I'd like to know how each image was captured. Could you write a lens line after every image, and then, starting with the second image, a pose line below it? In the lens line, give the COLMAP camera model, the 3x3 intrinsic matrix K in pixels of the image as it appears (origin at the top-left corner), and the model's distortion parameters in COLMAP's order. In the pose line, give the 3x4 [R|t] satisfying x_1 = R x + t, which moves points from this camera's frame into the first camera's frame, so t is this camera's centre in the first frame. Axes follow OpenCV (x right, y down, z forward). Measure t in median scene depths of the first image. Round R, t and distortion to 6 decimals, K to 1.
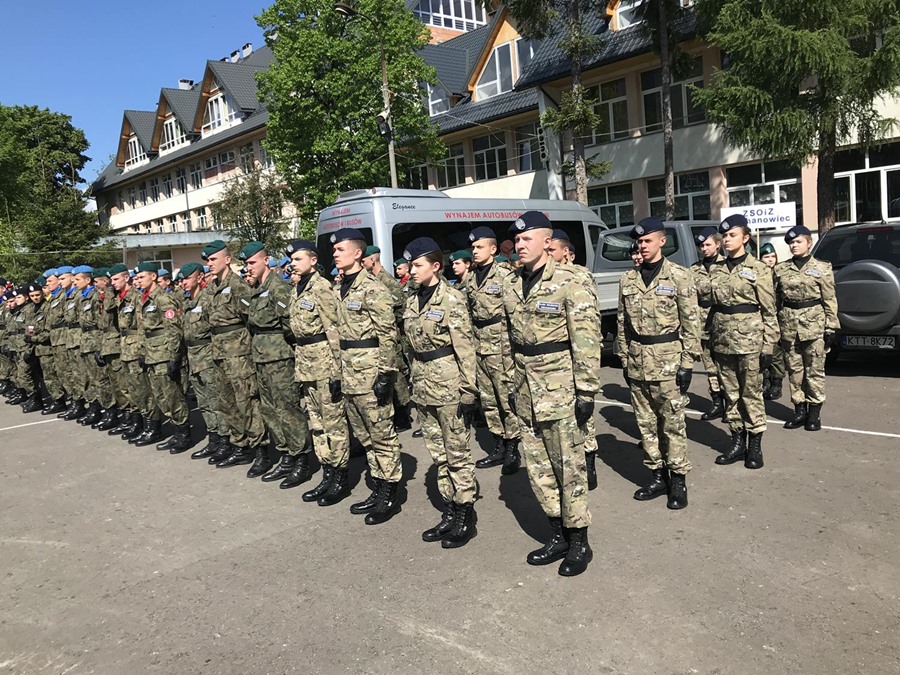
lens RADIAL K [[730.4, 0, 450.0], [0, 730.4, 337.5], [0, 0, 1]] dist [0.007733, -0.004961]
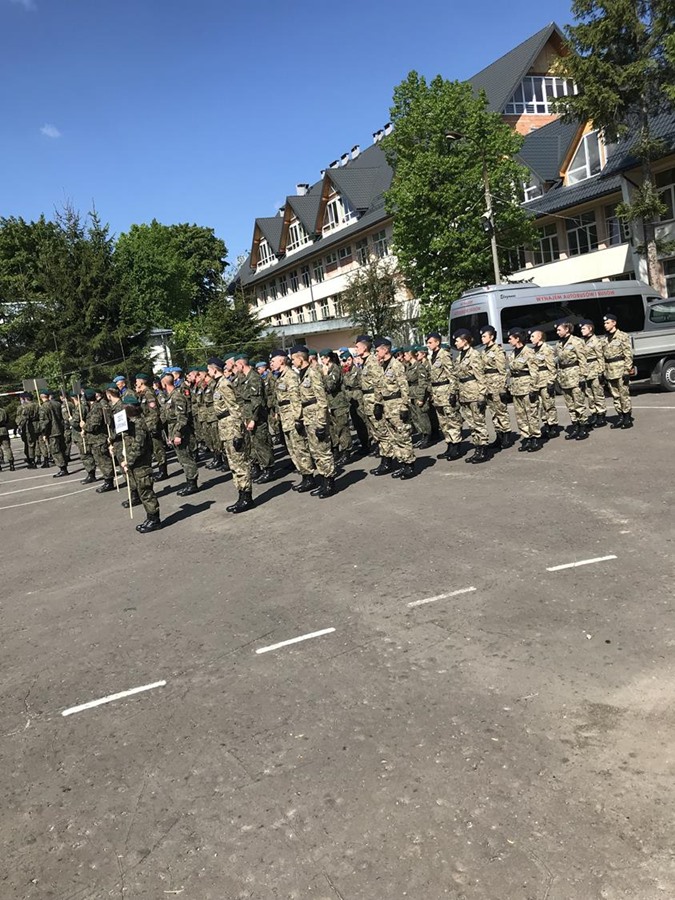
lens RADIAL K [[730.4, 0, 356.8], [0, 730.4, 454.4], [0, 0, 1]] dist [0.007733, -0.004961]
pose [[0.965033, -0.022860, -0.261128, 0.005564], [0.037130, 0.998067, 0.049842, 0.015258], [0.259484, -0.057794, 0.964016, -0.142532]]
